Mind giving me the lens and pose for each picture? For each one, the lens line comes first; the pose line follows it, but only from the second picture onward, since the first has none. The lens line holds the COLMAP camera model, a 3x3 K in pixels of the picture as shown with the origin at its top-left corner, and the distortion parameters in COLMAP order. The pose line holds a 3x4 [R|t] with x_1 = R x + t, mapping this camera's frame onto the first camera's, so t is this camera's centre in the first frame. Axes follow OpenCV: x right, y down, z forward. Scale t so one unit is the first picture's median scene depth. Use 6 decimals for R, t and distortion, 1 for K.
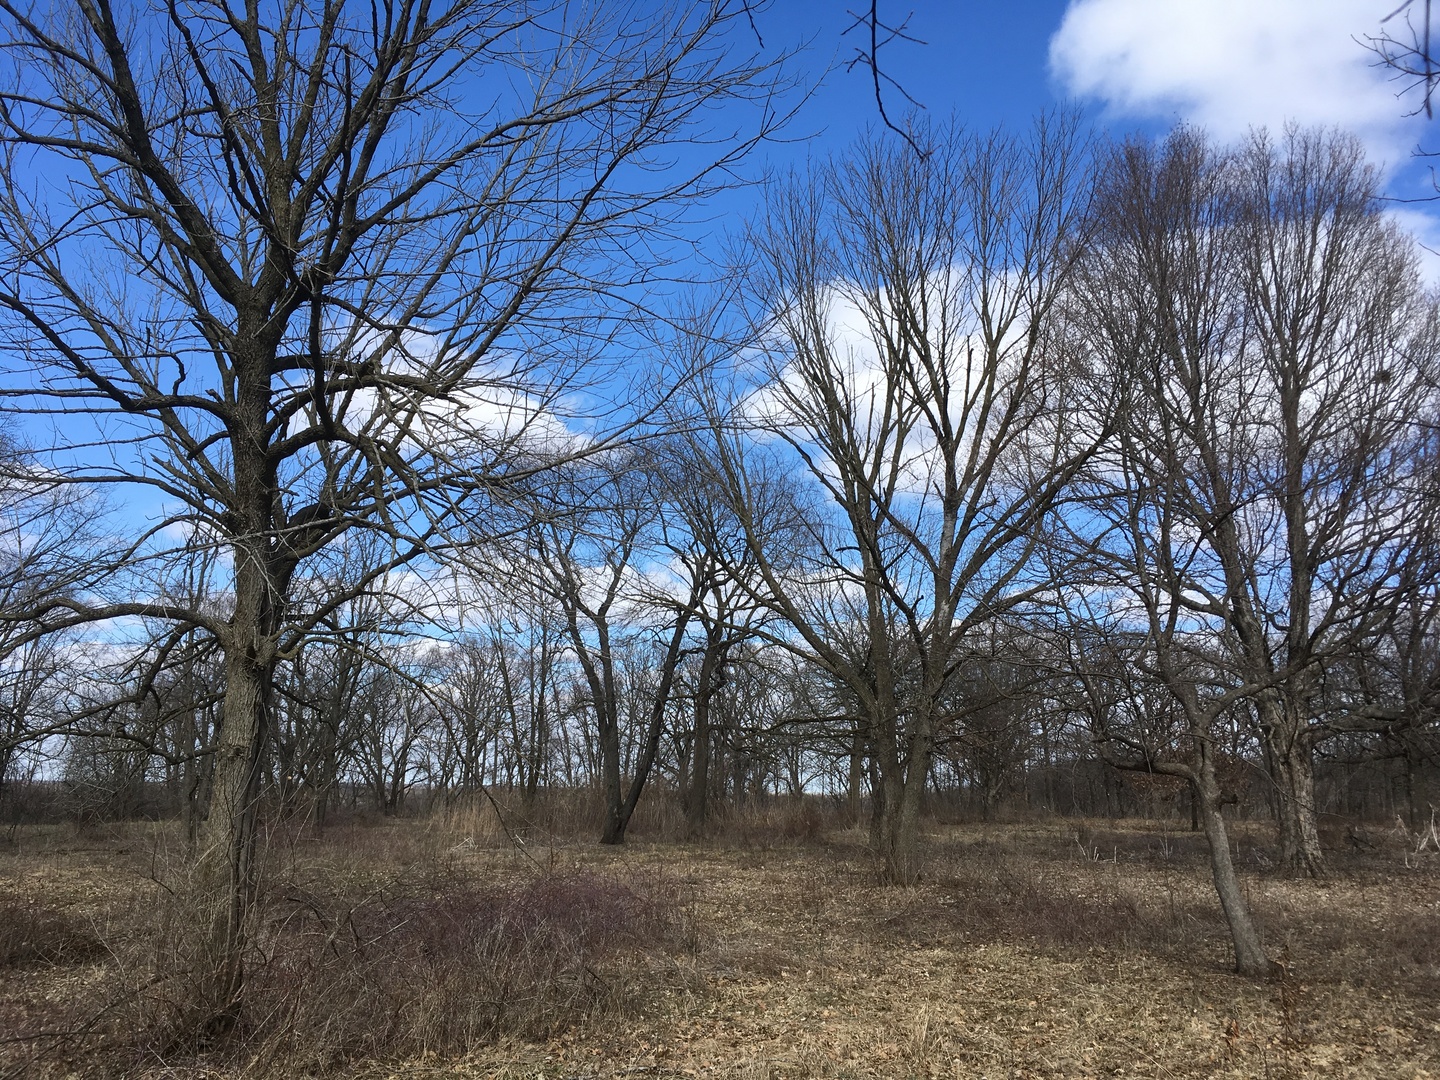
lens RADIAL K [[1197.4, 0, 723.5], [0, 1197.4, 546.5], [0, 0, 1]] dist [0.063897, -0.074363]
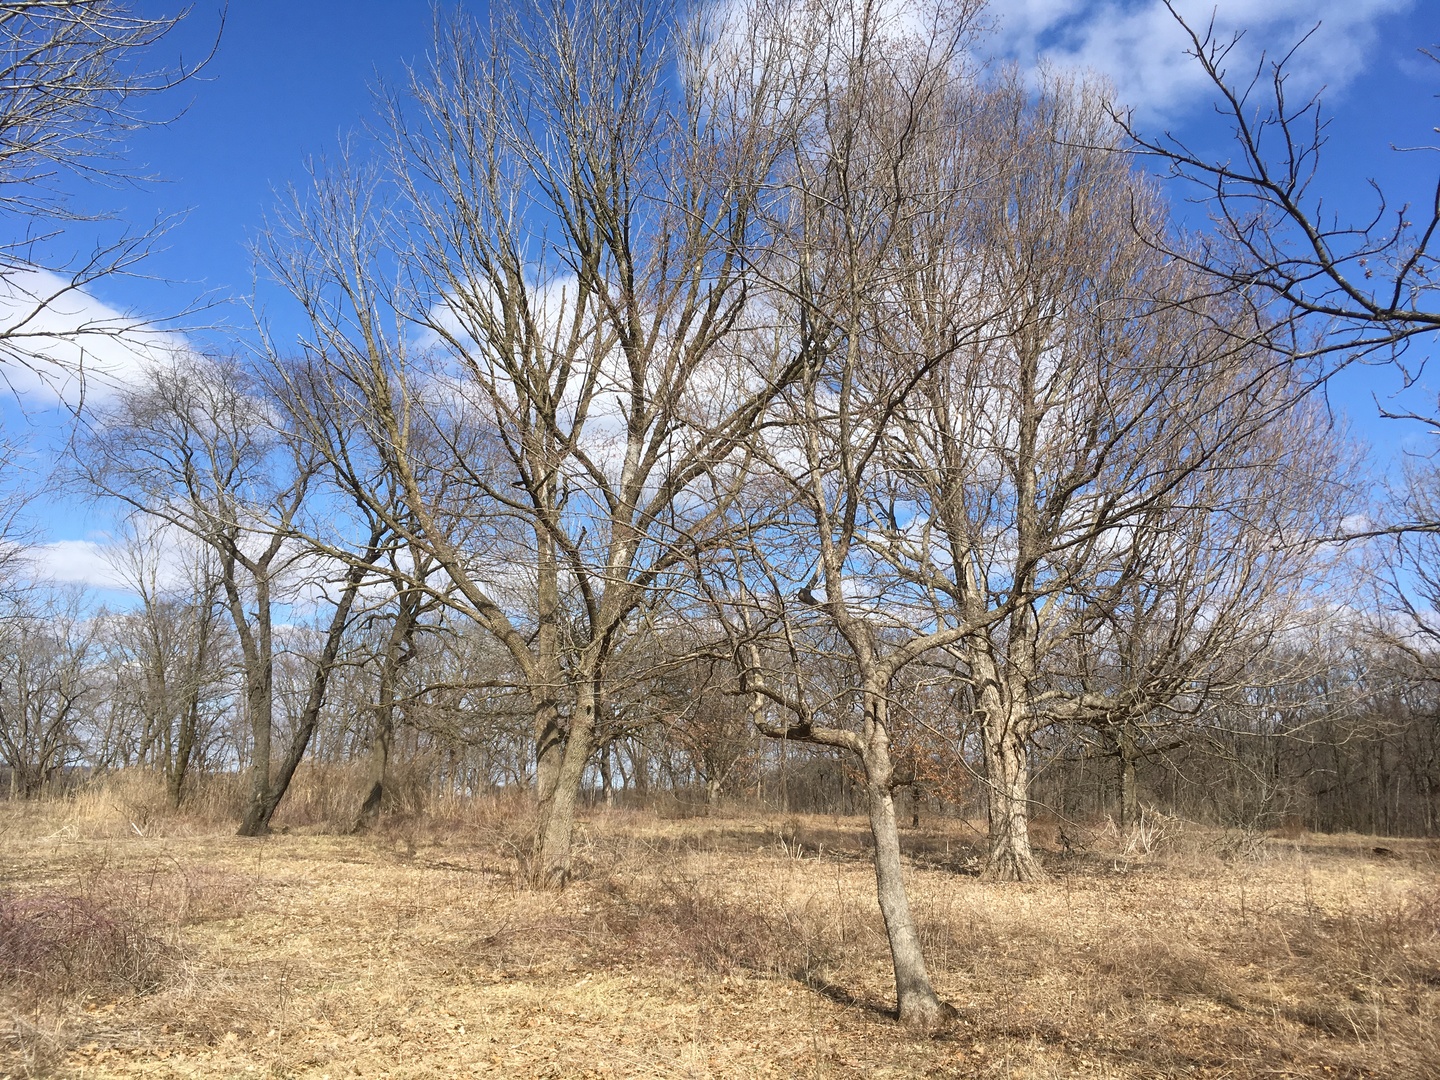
lens RADIAL K [[1197.4, 0, 723.5], [0, 1197.4, 546.5], [0, 0, 1]] dist [0.063897, -0.074363]
pose [[0.980475, 0.060159, 0.187216, 0.087902], [-0.060850, 0.998145, -0.002063, 0.040460], [-0.186993, -0.009369, 0.982317, 0.163106]]
